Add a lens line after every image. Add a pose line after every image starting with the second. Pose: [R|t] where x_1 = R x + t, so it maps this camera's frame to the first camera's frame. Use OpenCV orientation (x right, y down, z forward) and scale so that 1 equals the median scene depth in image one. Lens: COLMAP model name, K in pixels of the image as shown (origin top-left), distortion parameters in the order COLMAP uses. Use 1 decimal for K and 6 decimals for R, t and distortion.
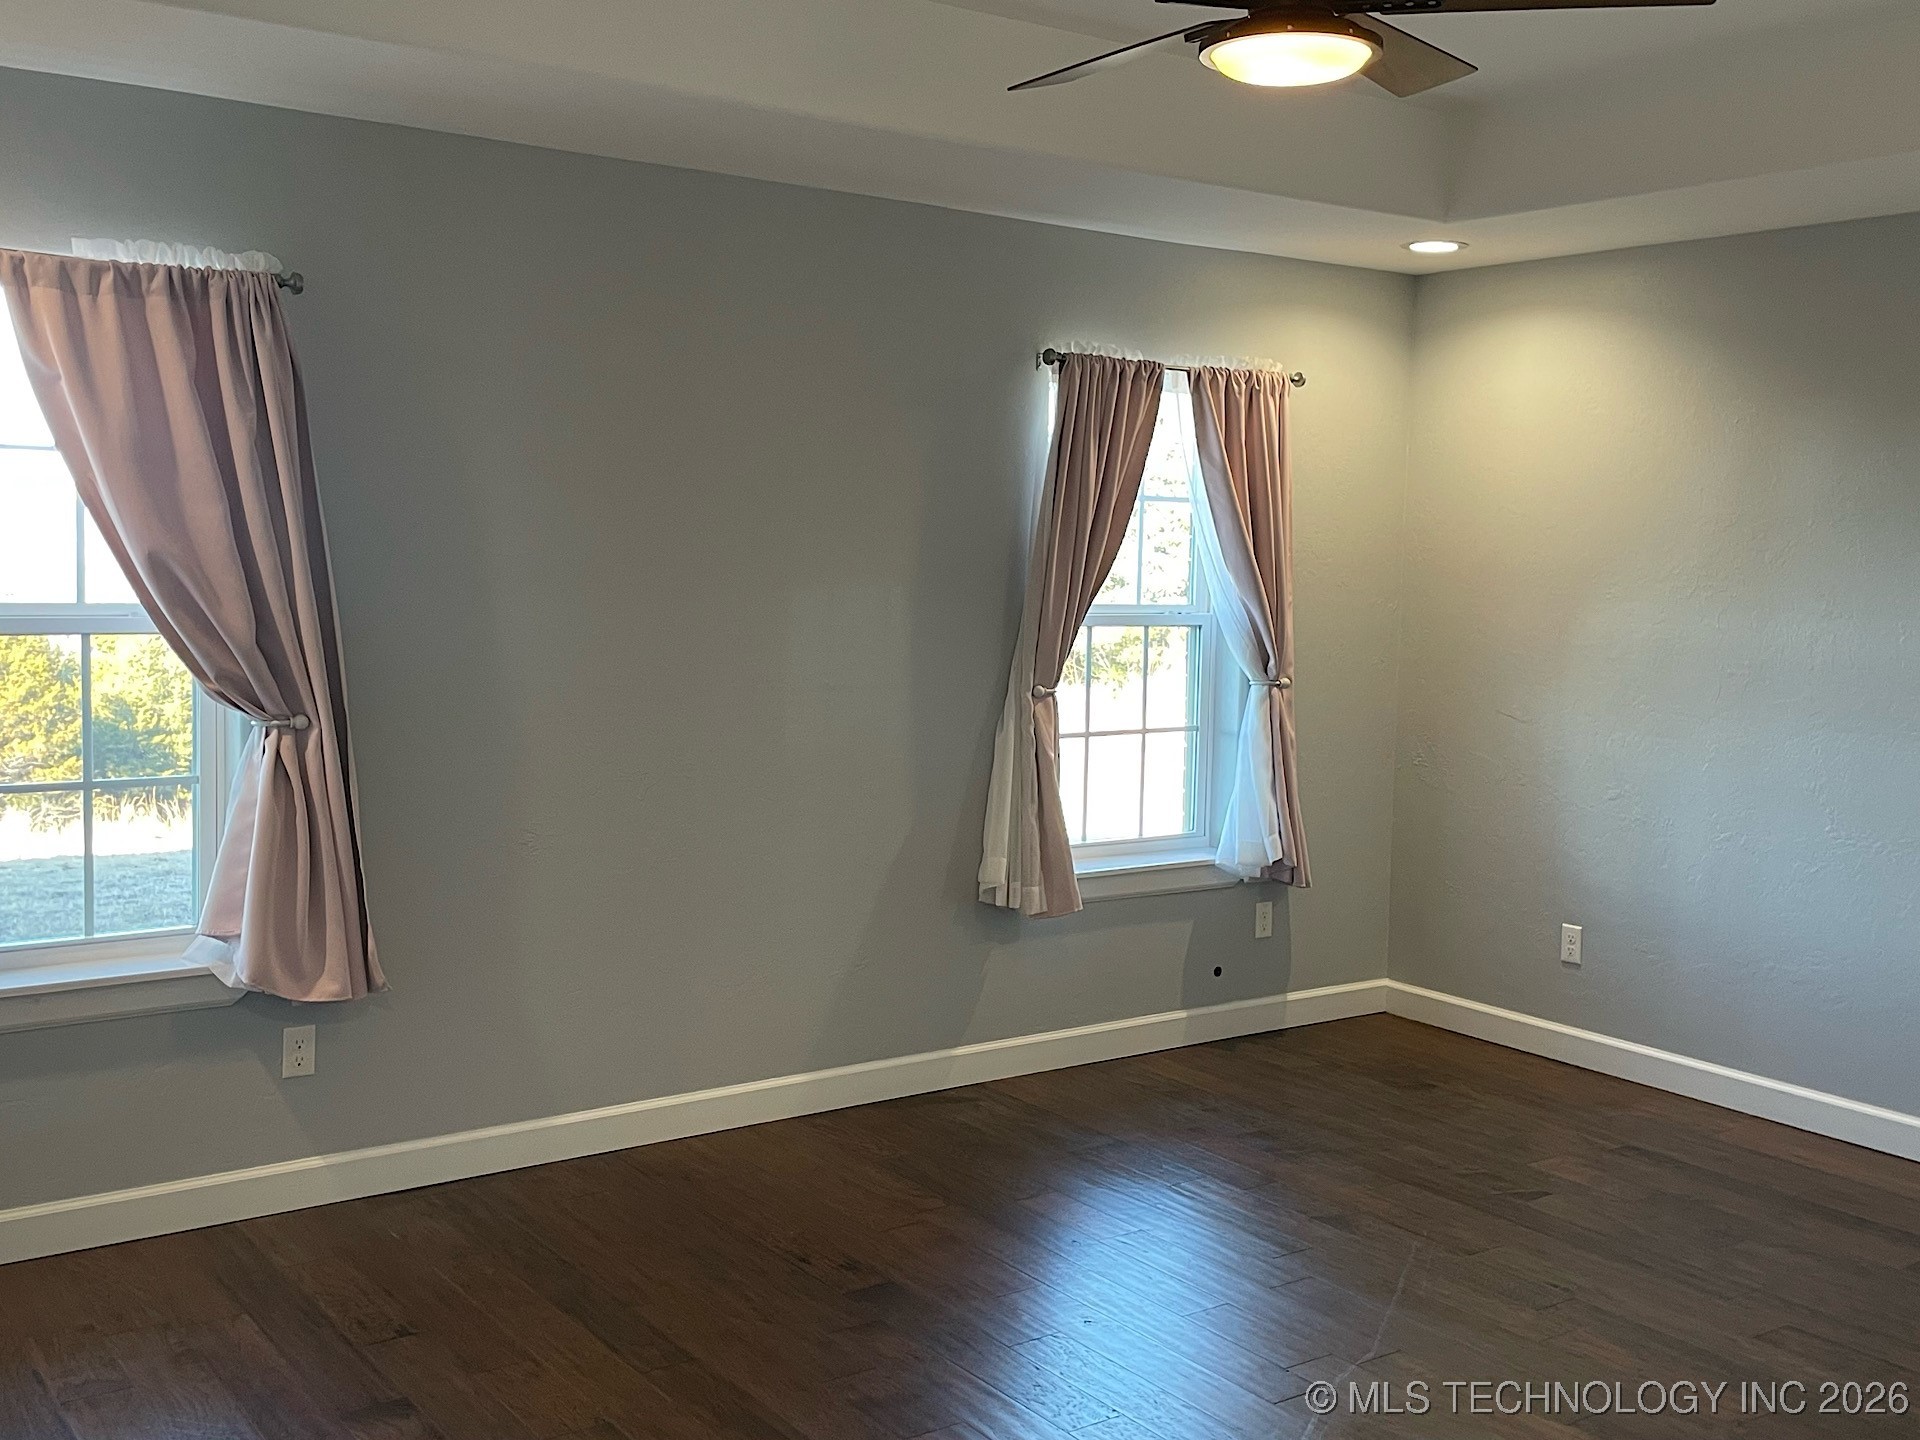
lens RADIAL K [[1947.4, 0, 972.0], [0, 1947.4, 719.8], [0, 0, 1]] dist [0.068430, 0.000000]
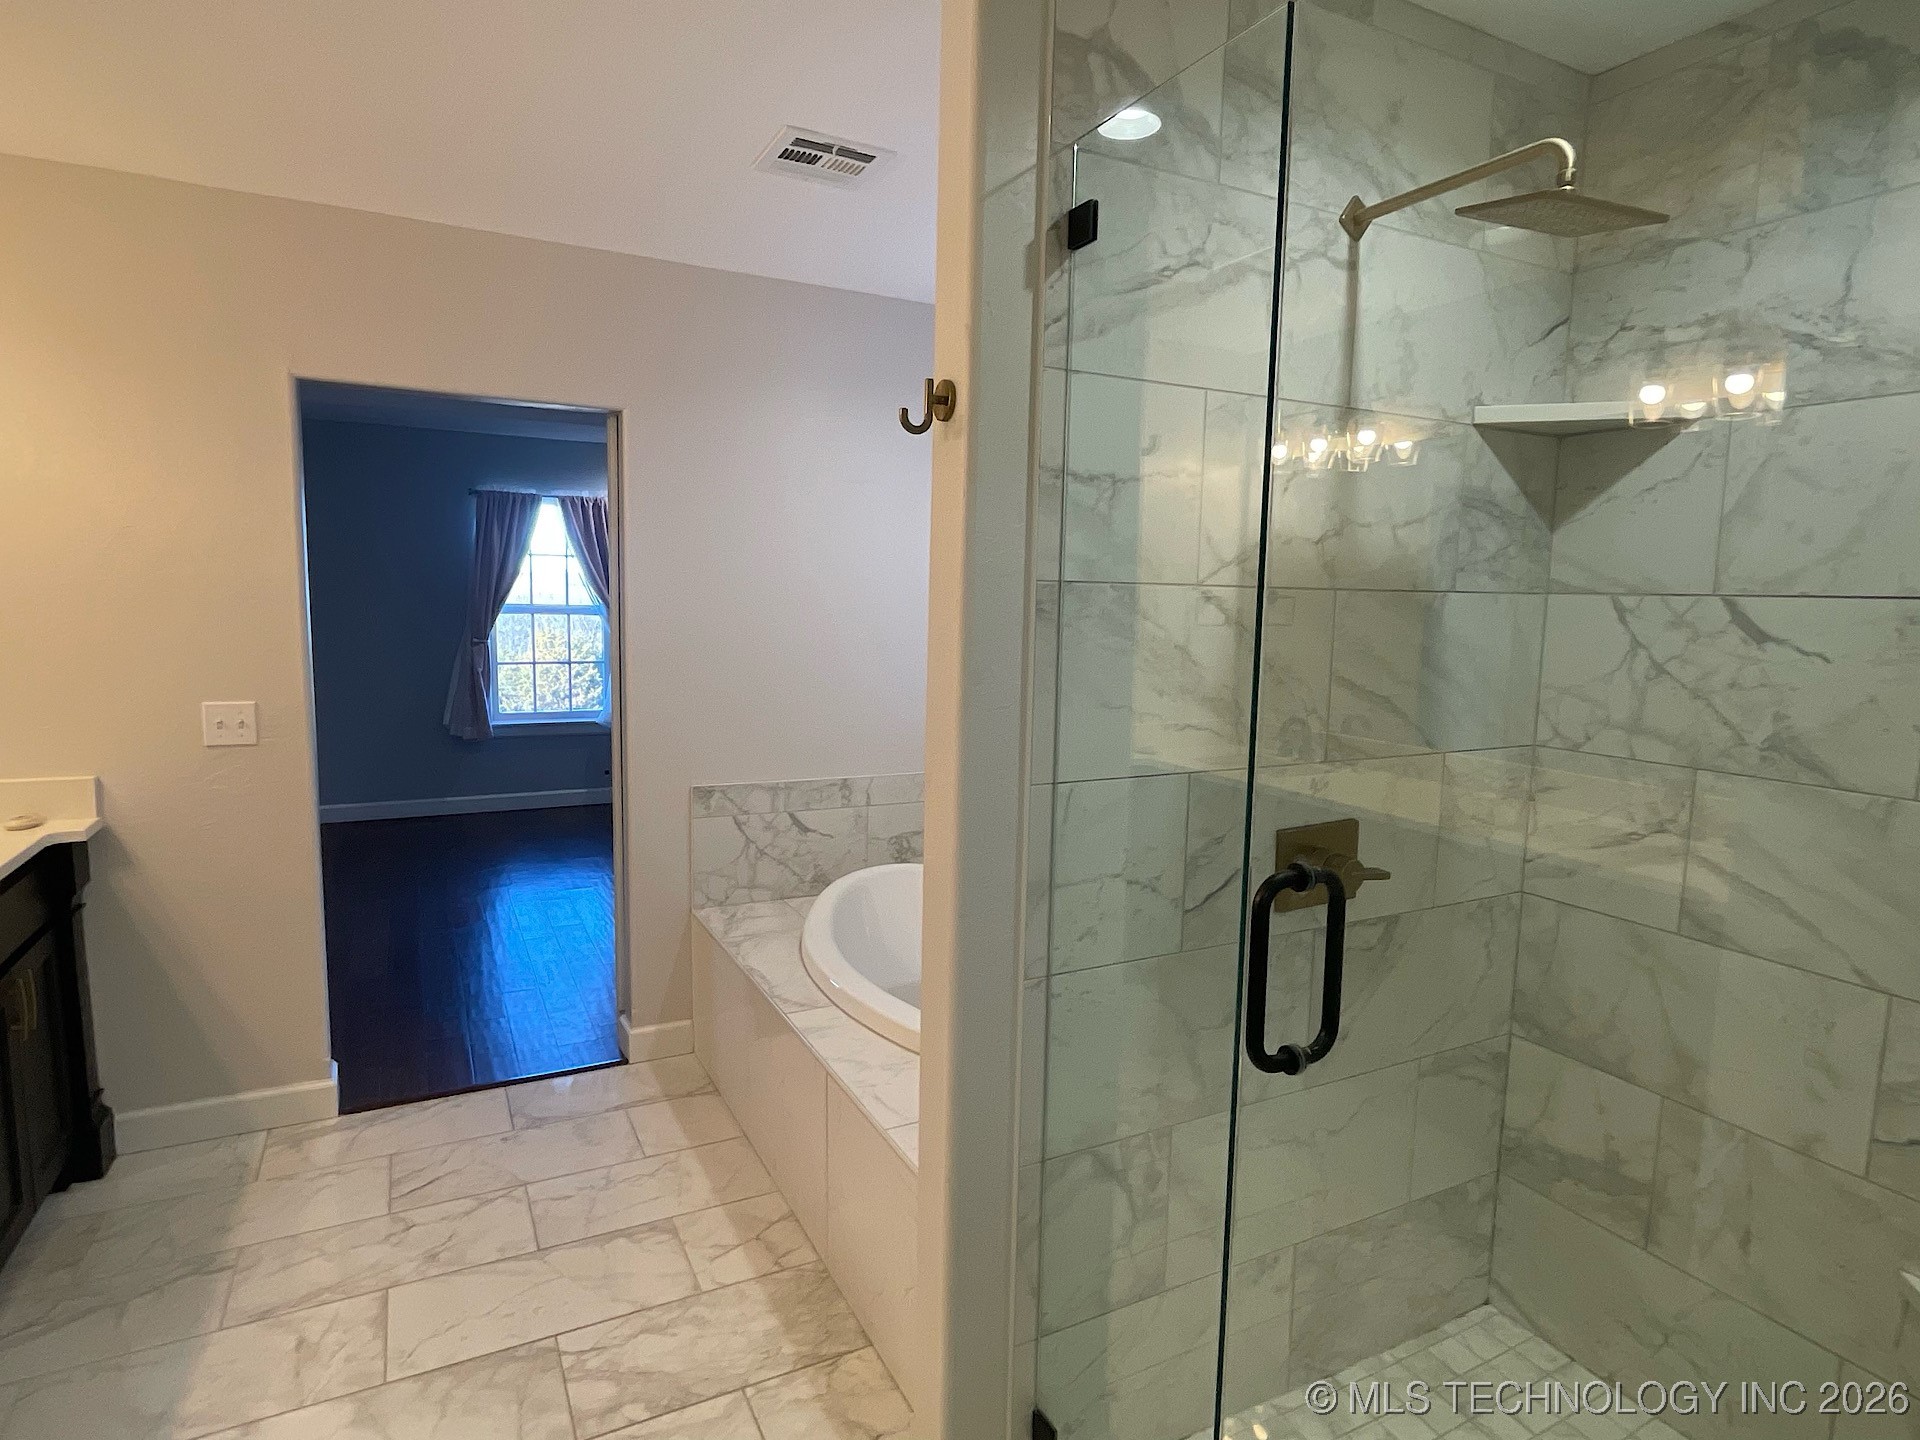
lens RADIAL K [[1060.2, 0, 954.4], [0, 1060.2, 715.9], [0, 0, 1]] dist [-0.005686, 0.009953]
pose [[0.993938, 0.011152, -0.109372, 0.706174], [-0.008593, 0.999679, 0.023839, 0.036205], [0.109603, -0.022754, 0.993715, -0.150191]]
